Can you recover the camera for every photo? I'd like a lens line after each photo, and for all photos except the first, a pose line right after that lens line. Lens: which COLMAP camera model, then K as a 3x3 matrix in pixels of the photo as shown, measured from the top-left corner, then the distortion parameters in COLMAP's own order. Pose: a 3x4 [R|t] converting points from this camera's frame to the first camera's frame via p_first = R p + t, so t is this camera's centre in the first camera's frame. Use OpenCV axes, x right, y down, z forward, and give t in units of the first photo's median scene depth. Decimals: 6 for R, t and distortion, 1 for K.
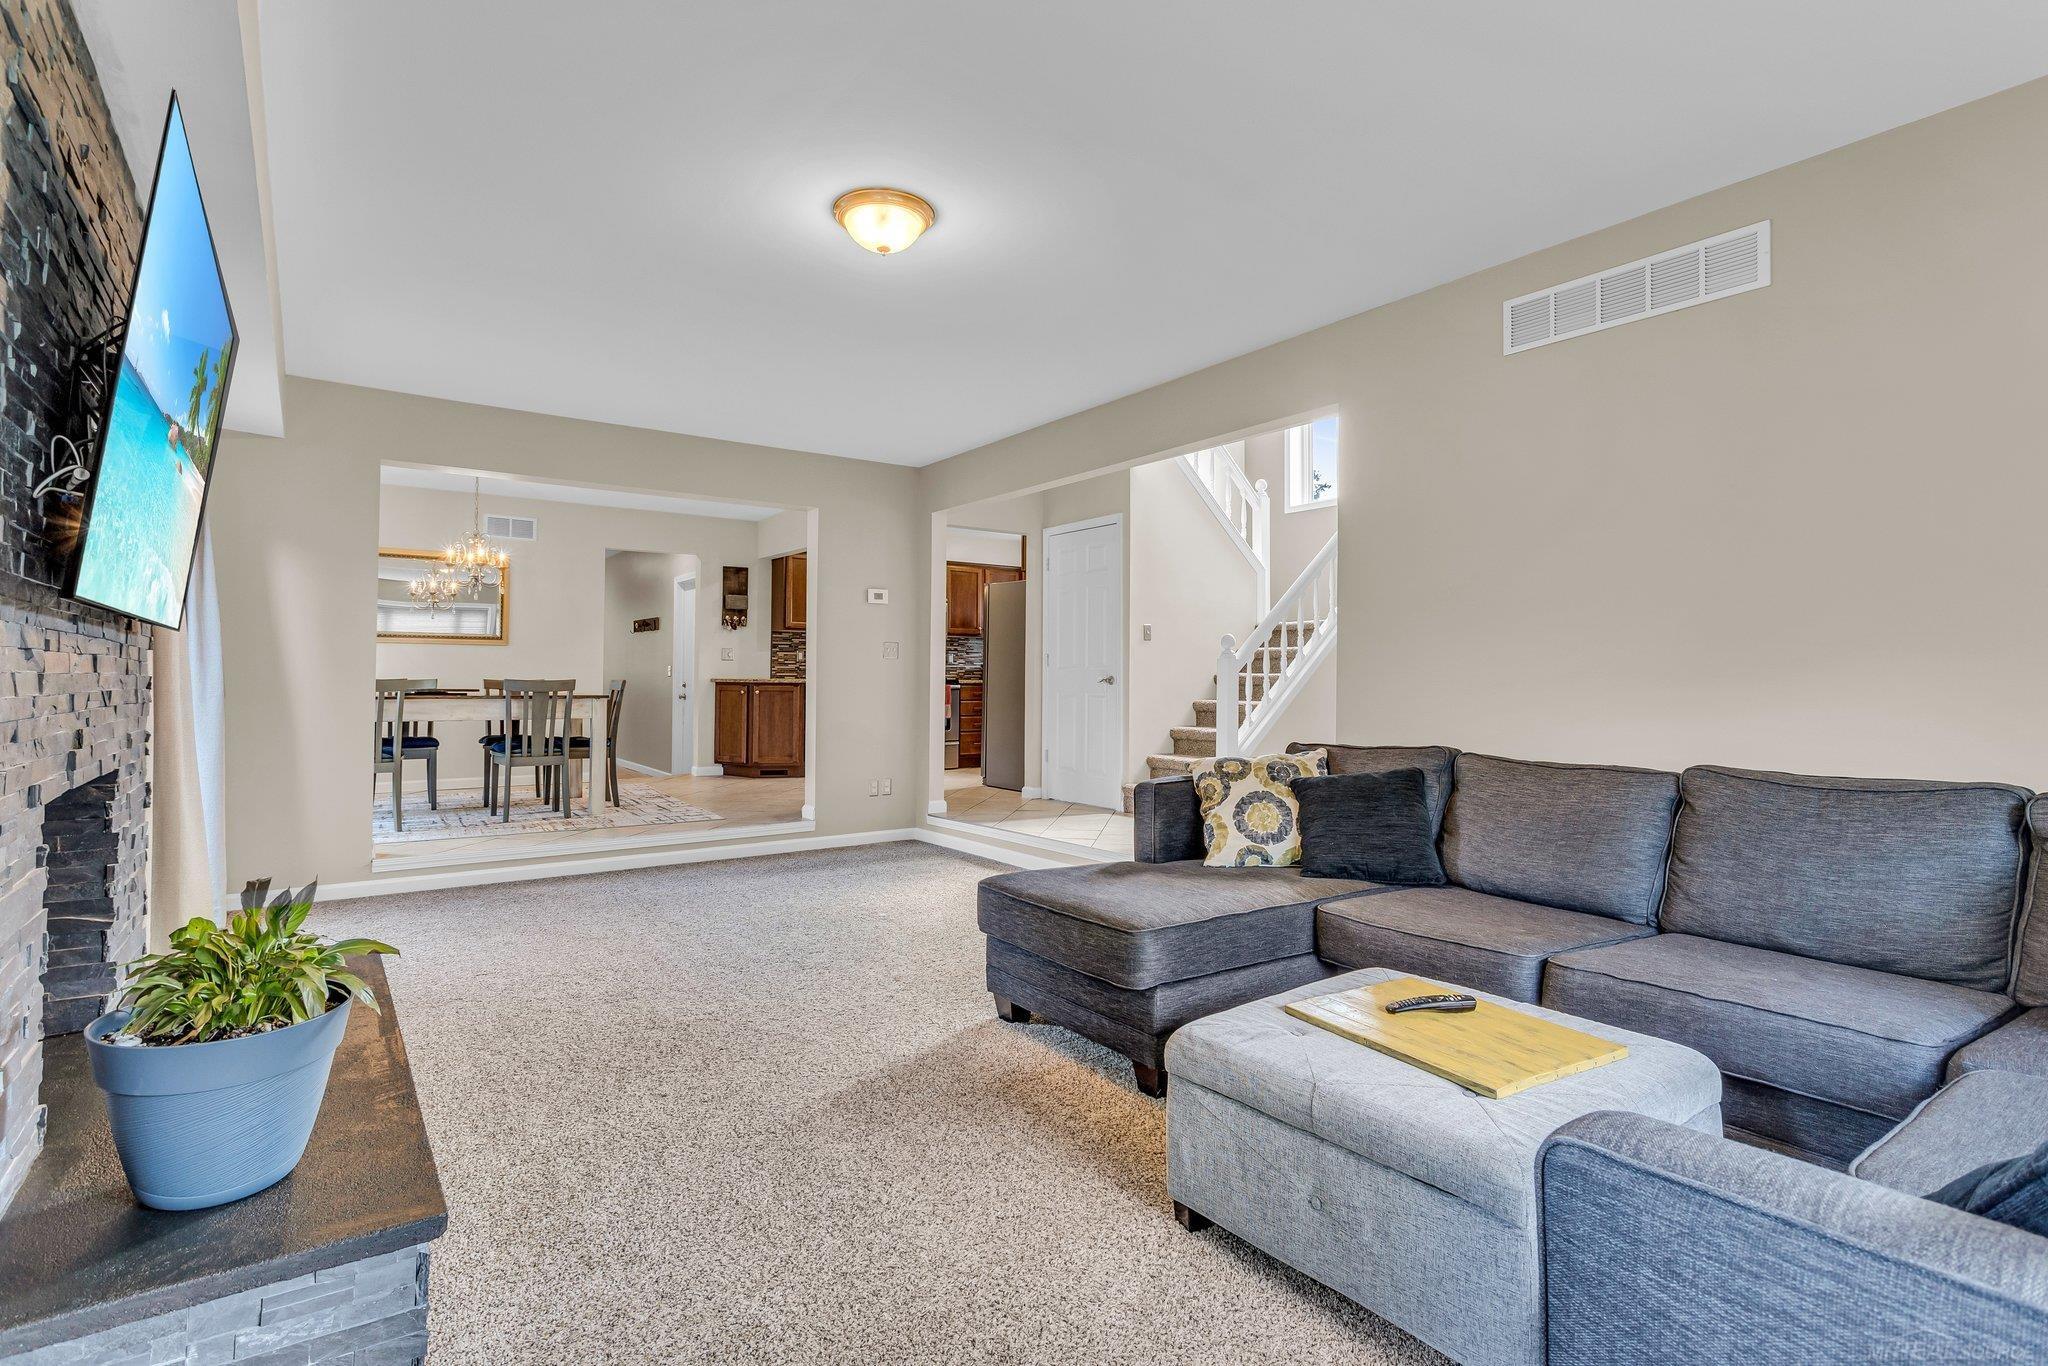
lens RADIAL K [[980.6, 0, 1029.8], [0, 980.6, 645.2], [0, 0, 1]] dist [-0.001419, 0.000219]
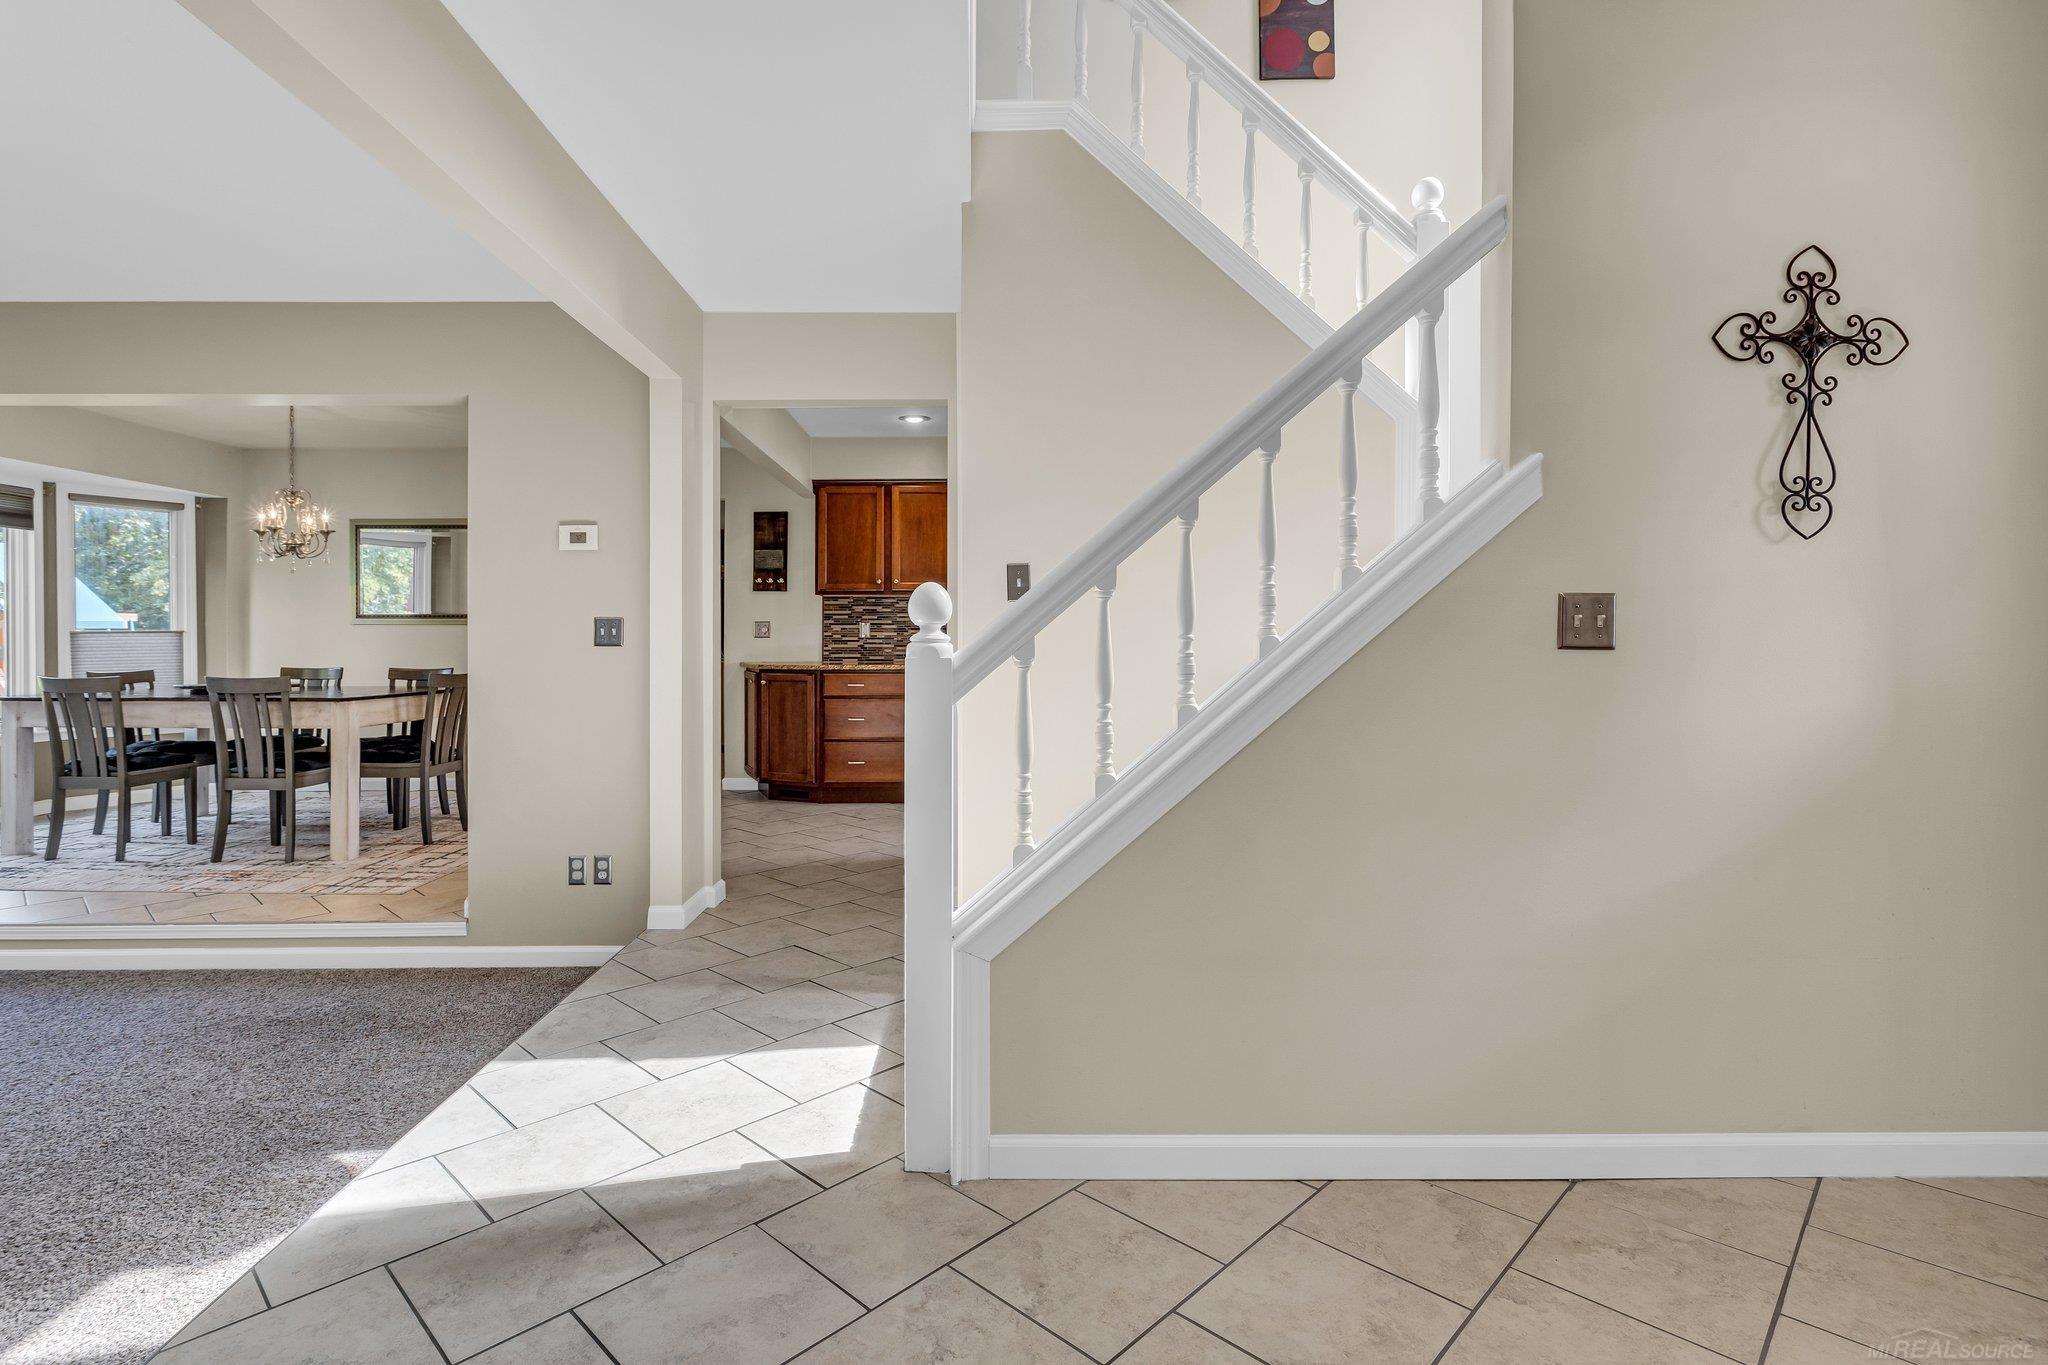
lens RADIAL K [[980.6, 0, 1029.8], [0, 980.6, 644.7], [0, 0, 1]] dist [-0.001419, 0.000219]
pose [[0.816064, 0.001140, -0.577960, 0.296670], [0.024231, 0.999051, 0.036185, -0.001536], [0.577453, -0.043534, 0.815262, 0.513893]]
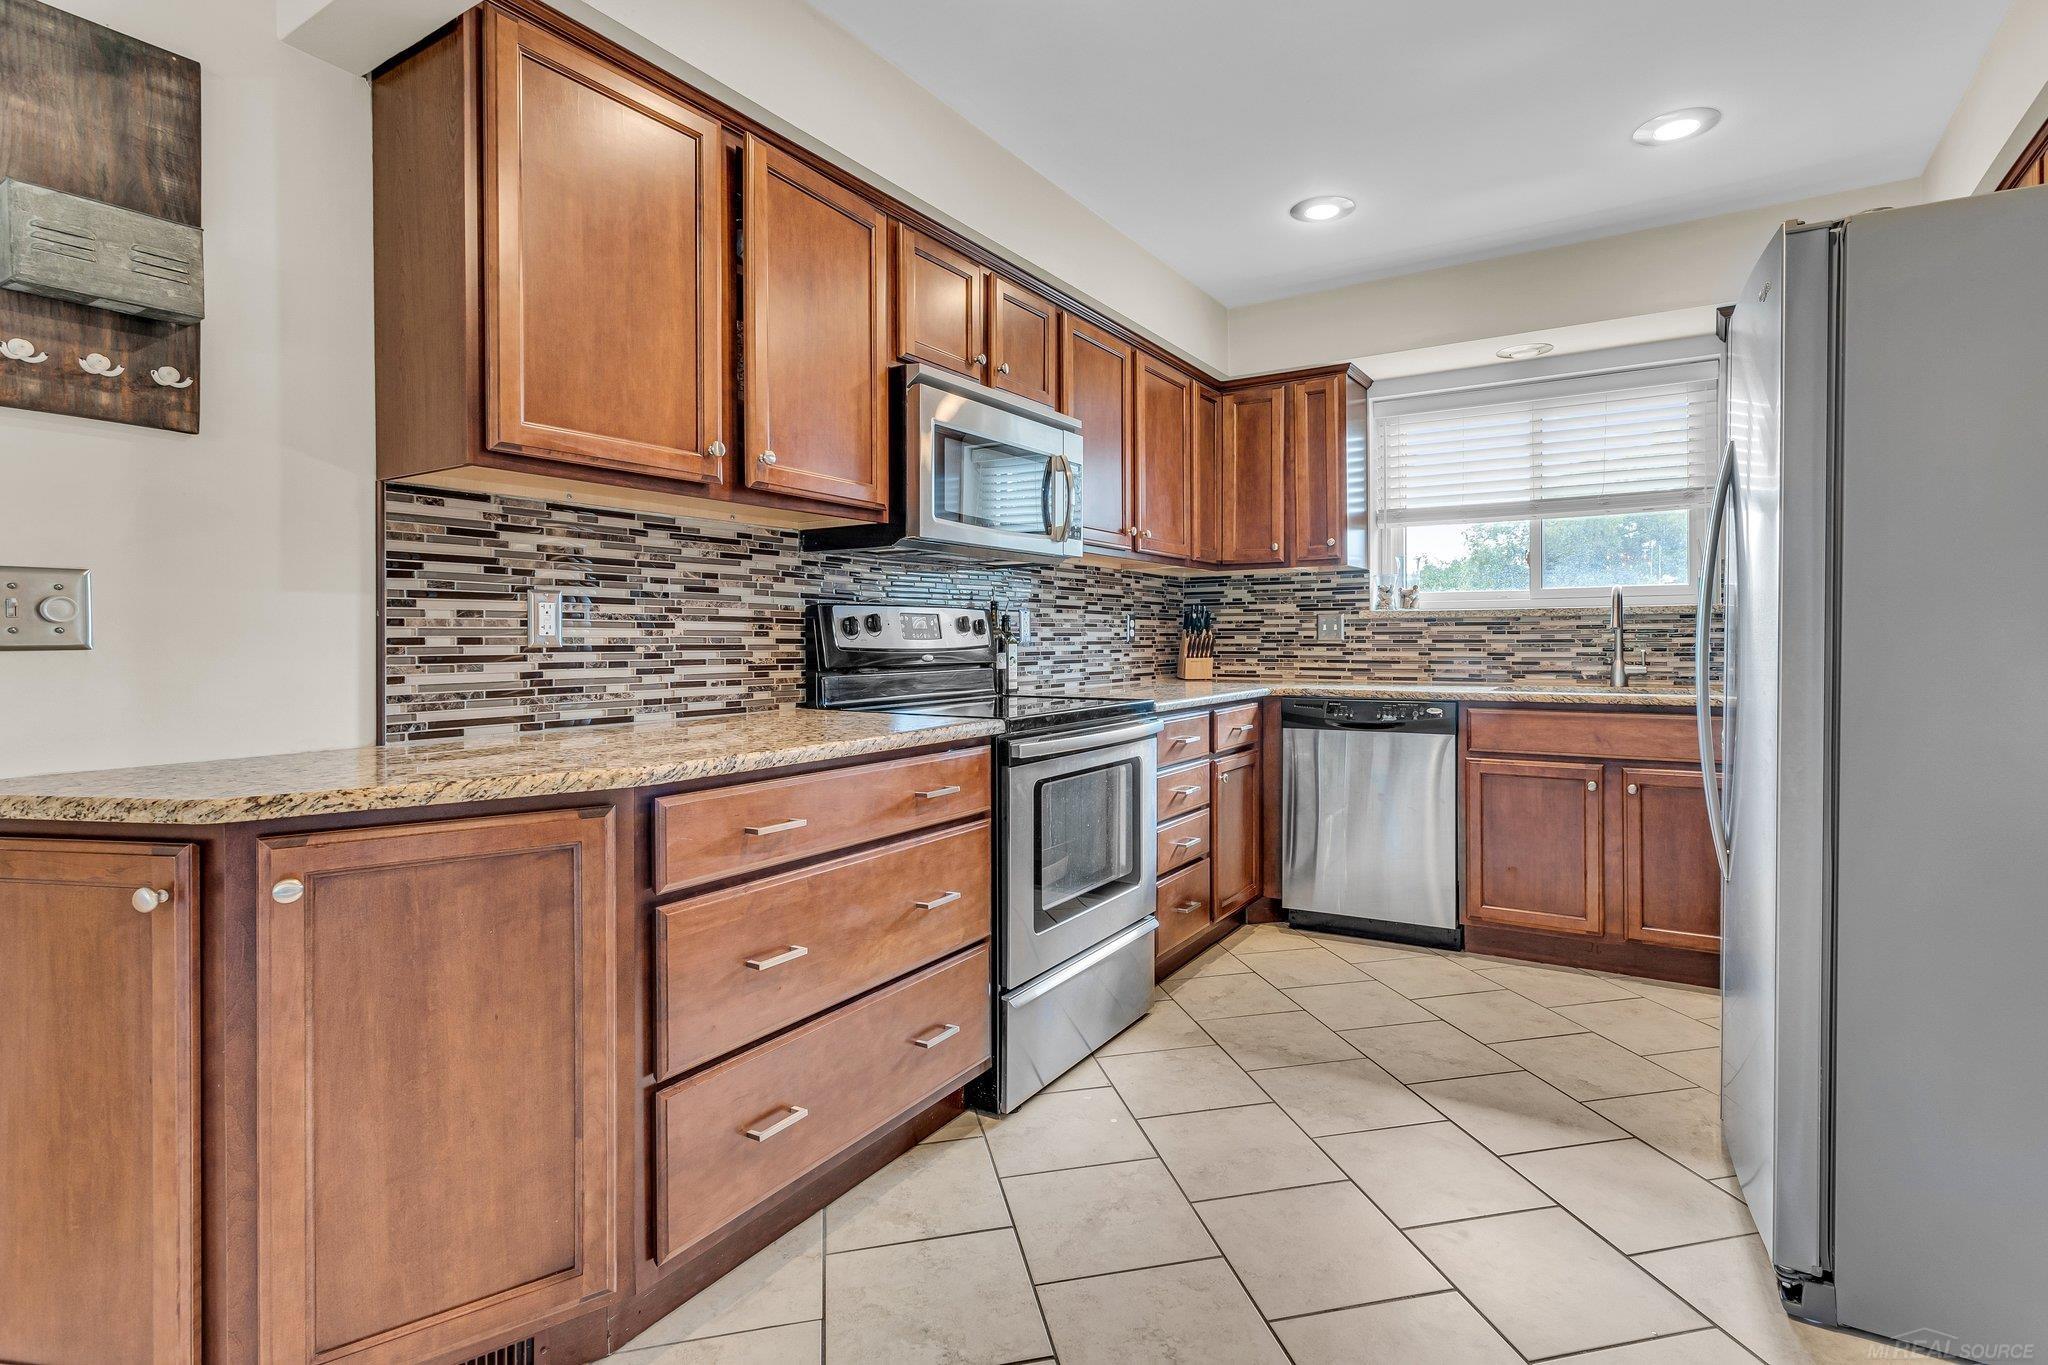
lens RADIAL K [[980.6, 0, 1029.8], [0, 980.6, 644.7], [0, 0, 1]] dist [-0.001419, 0.000219]
pose [[0.930946, -0.008563, 0.365057, -0.228144], [-0.006263, 0.999203, 0.039410, 0.007923], [-0.365104, -0.038975, 0.930151, 0.824312]]
